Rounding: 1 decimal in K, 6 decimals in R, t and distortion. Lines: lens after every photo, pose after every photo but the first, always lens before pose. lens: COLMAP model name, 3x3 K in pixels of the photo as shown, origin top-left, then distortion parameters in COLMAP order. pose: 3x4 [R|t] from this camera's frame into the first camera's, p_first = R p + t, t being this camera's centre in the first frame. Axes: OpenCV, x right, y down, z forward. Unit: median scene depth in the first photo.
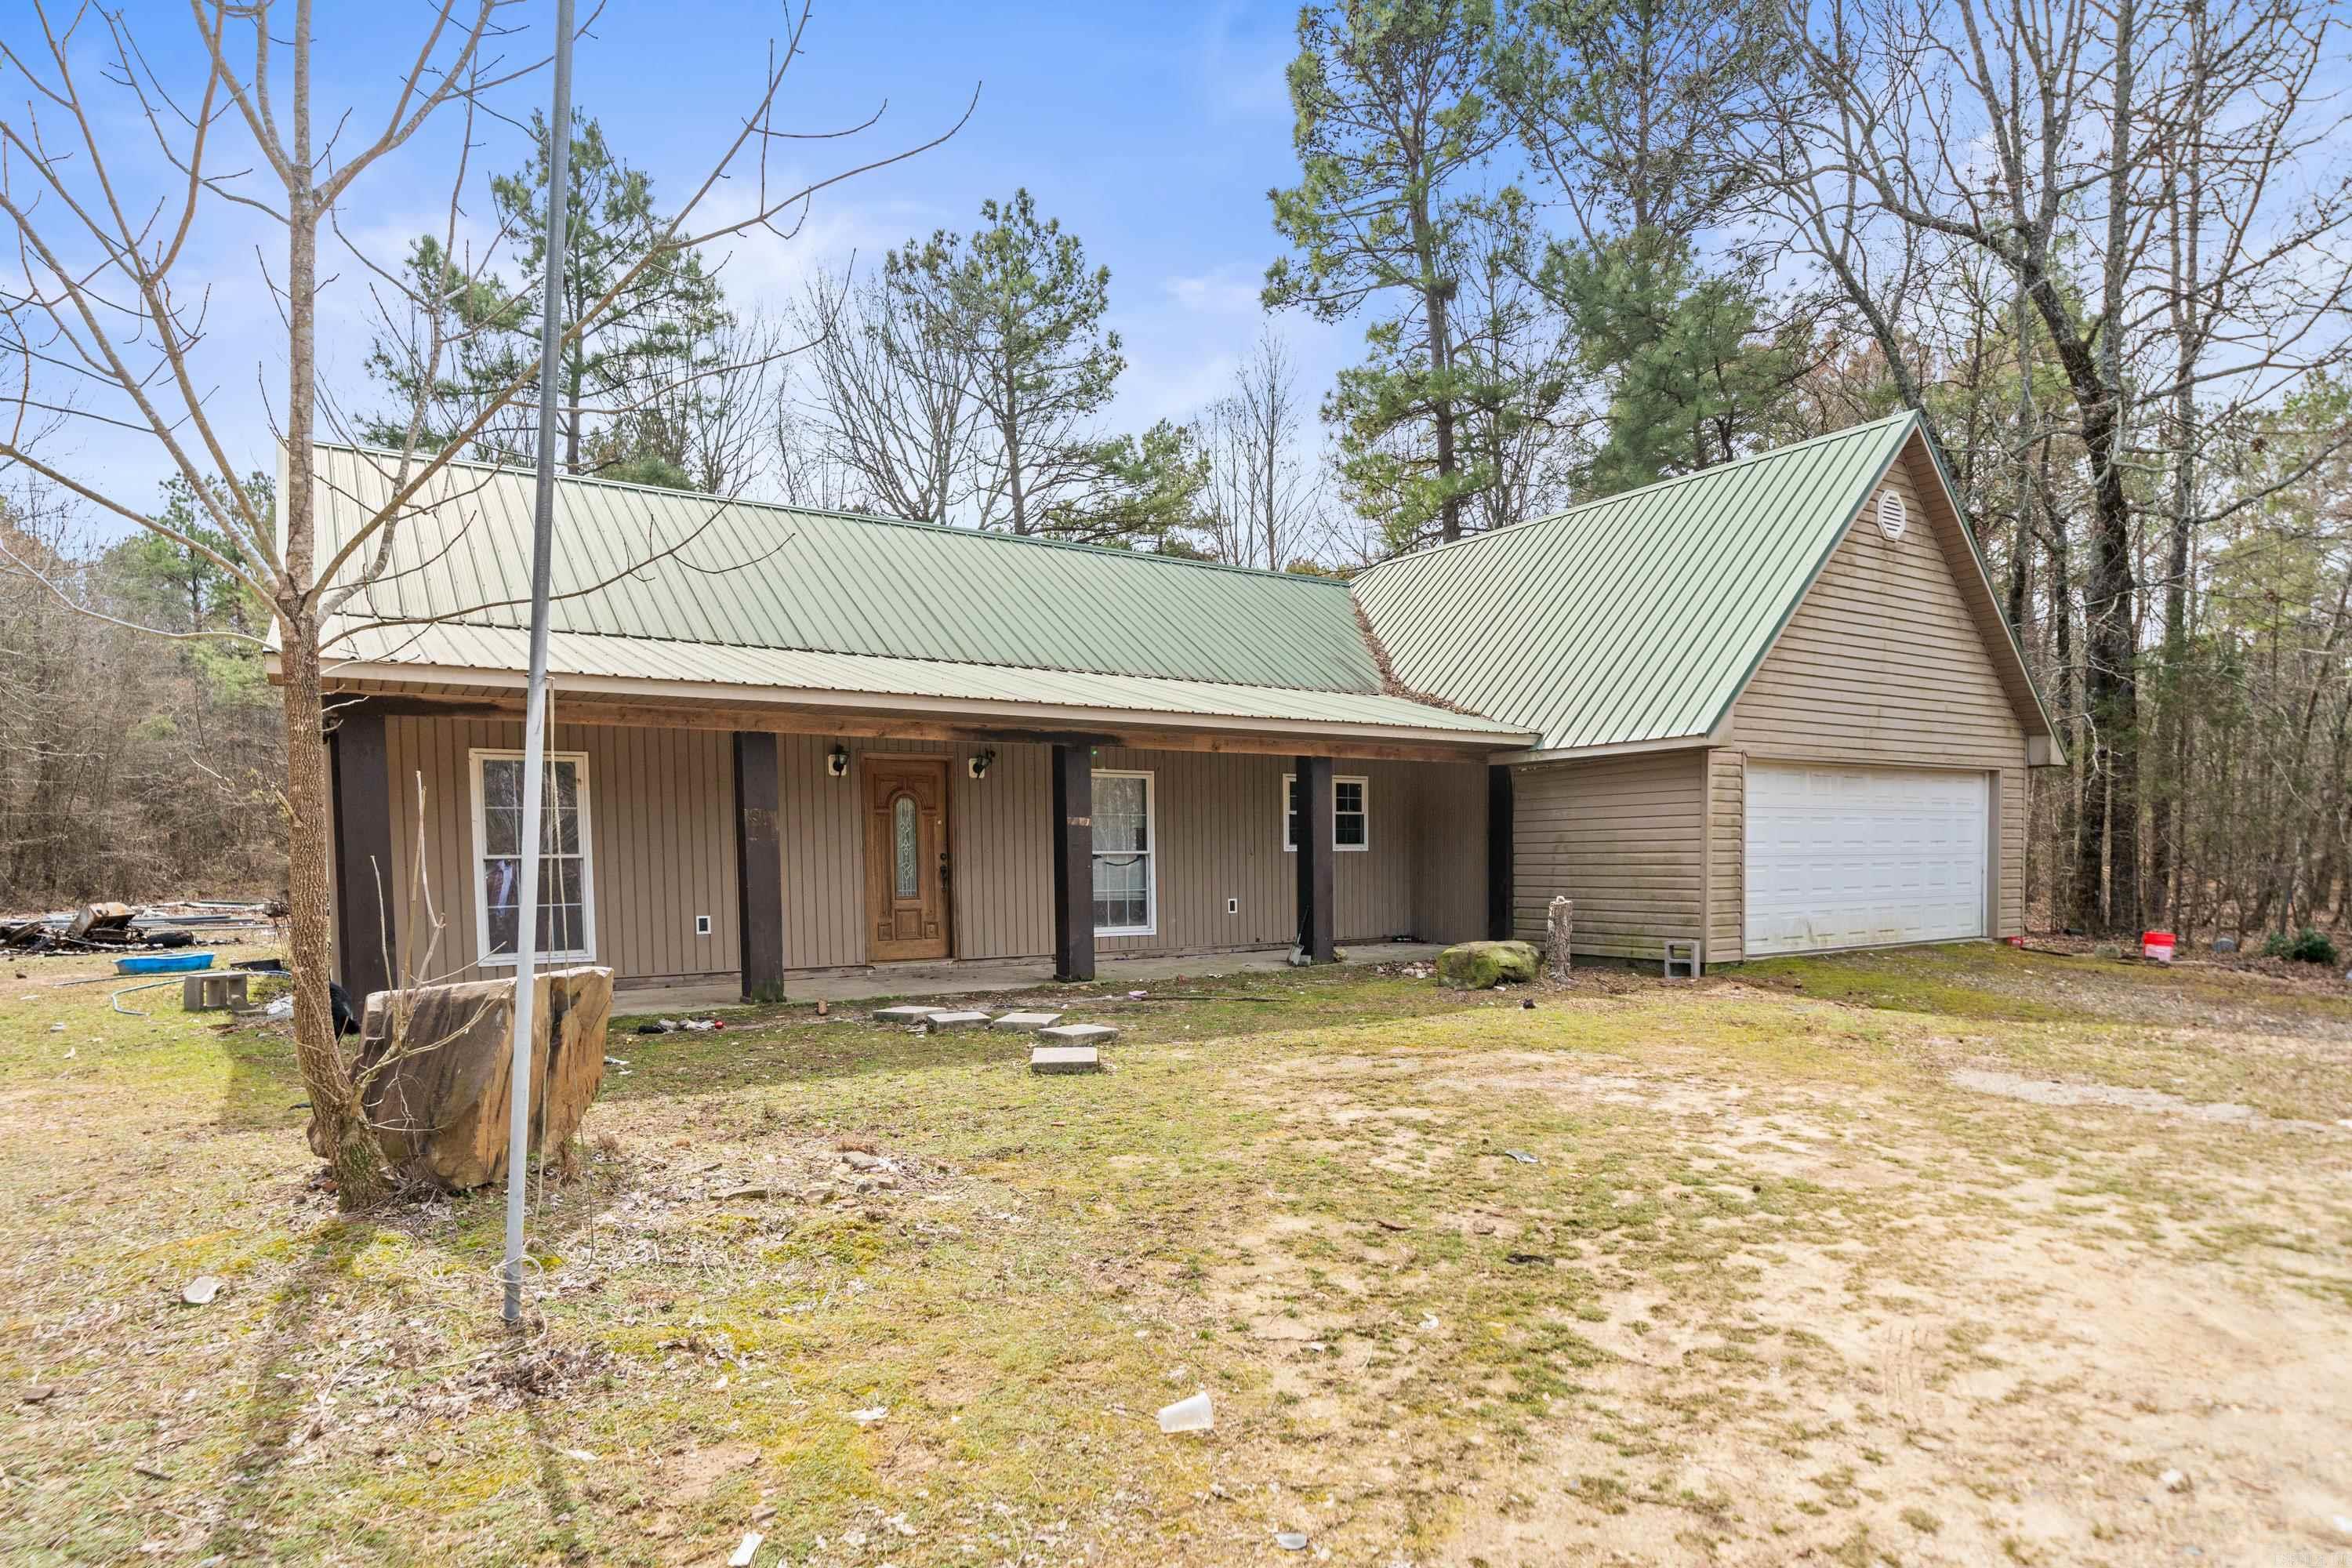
lens RADIAL K [[1221.7, 0, 1176.3], [0, 1221.7, 882.2], [0, 0, 1]] dist [0.001575, 0.000185]
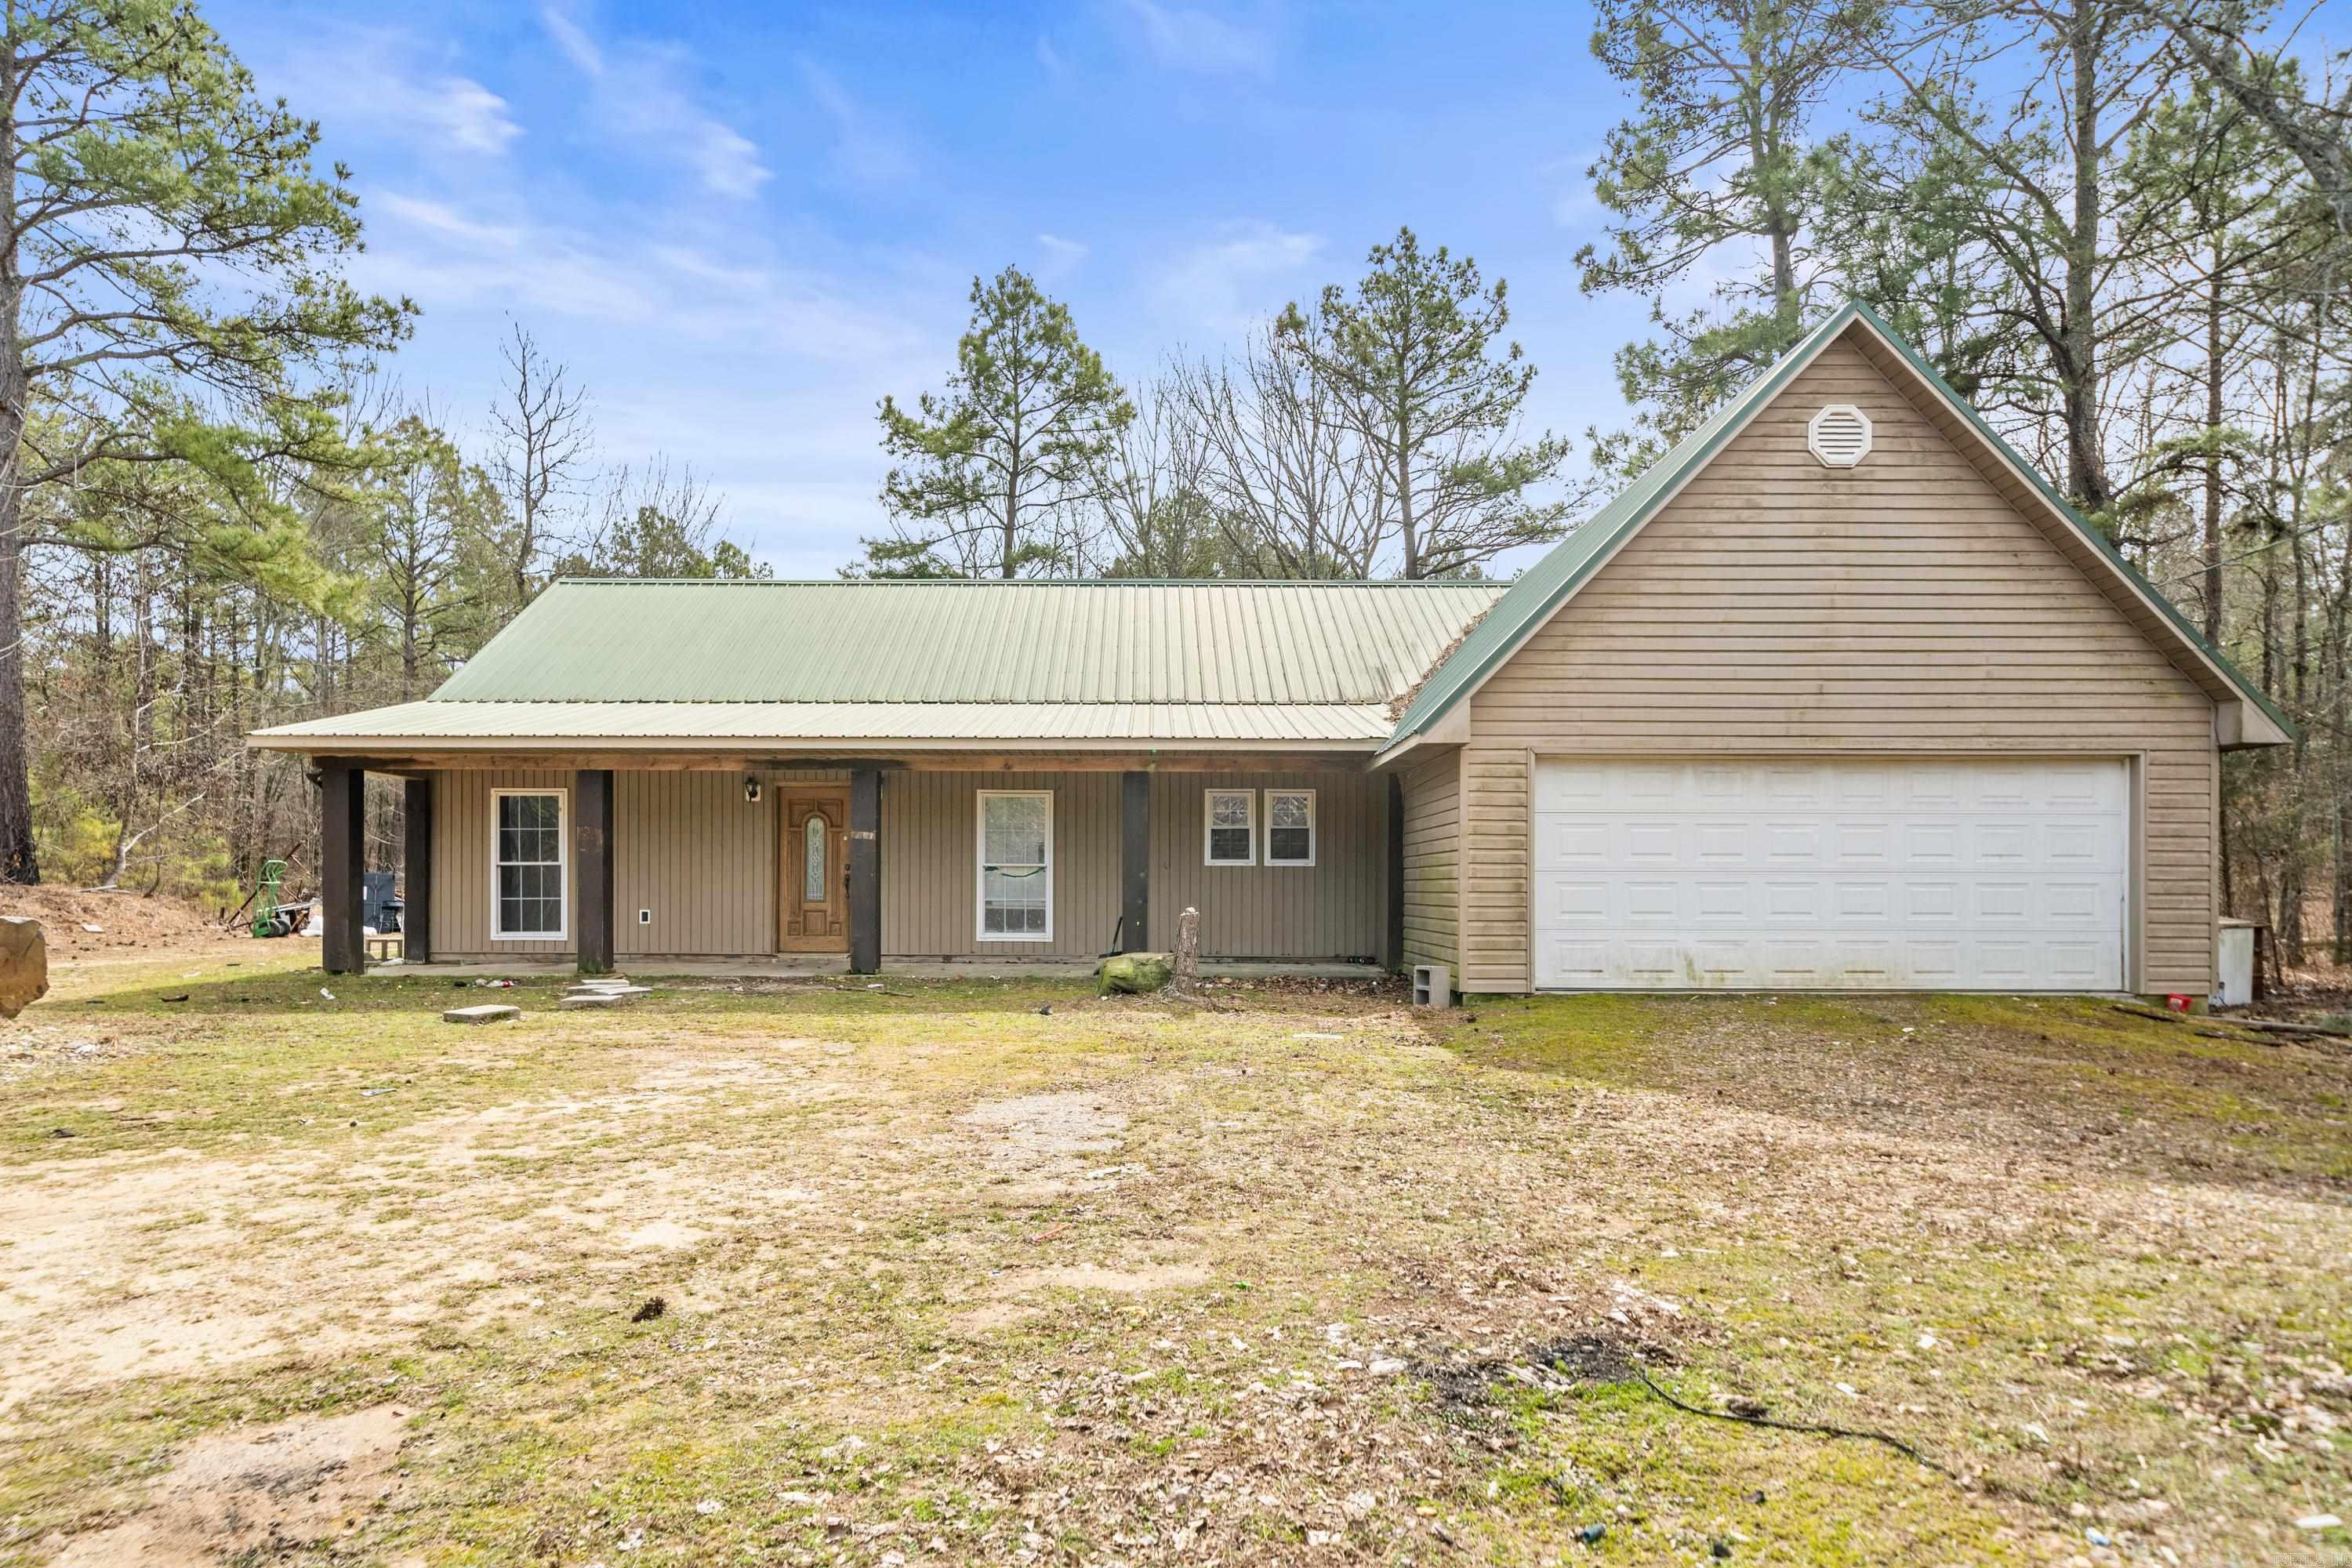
lens RADIAL K [[1214.1, 0, 1176.1], [0, 1214.1, 859.8], [0, 0, 1]] dist [0.000732, 0.000024]
pose [[0.858939, 0.000283, -0.512078, 0.628414], [-0.021055, 0.999174, -0.034764, 0.005706], [0.511645, 0.040642, 0.858235, 0.134551]]
